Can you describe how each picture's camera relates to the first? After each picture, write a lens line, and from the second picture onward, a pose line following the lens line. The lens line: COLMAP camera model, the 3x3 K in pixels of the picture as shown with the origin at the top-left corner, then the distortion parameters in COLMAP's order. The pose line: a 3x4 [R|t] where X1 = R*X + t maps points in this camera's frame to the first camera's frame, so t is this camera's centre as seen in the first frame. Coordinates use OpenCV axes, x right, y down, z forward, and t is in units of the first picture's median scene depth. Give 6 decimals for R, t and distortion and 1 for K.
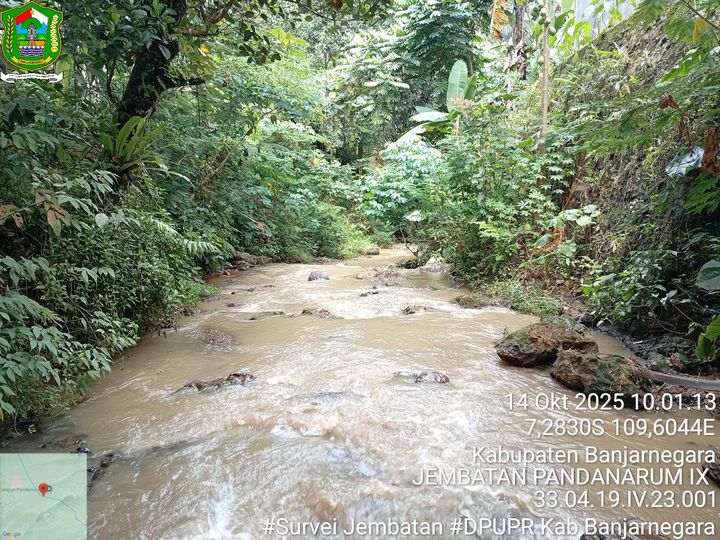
lens RADIAL K [[552.1, 0, 360.0], [0, 552.1, 270.0], [0, 0, 1]] dist [0.122265, -0.247876]
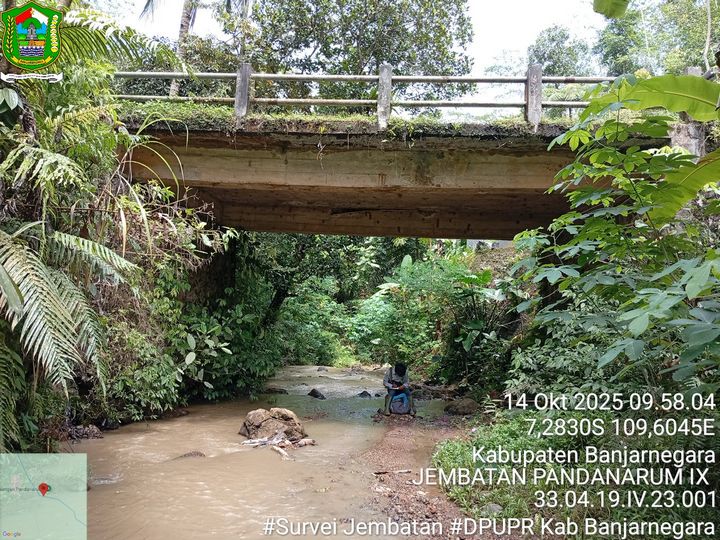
lens RADIAL K [[552.1, 0, 360.0], [0, 552.1, 270.0], [0, 0, 1]] dist [0.122265, -0.247876]
pose [[0.998692, 0.050764, 0.006047, 0.019536], [-0.048099, 0.973108, -0.225270, 0.074636], [-0.017320, 0.224685, 0.974278, -0.706858]]
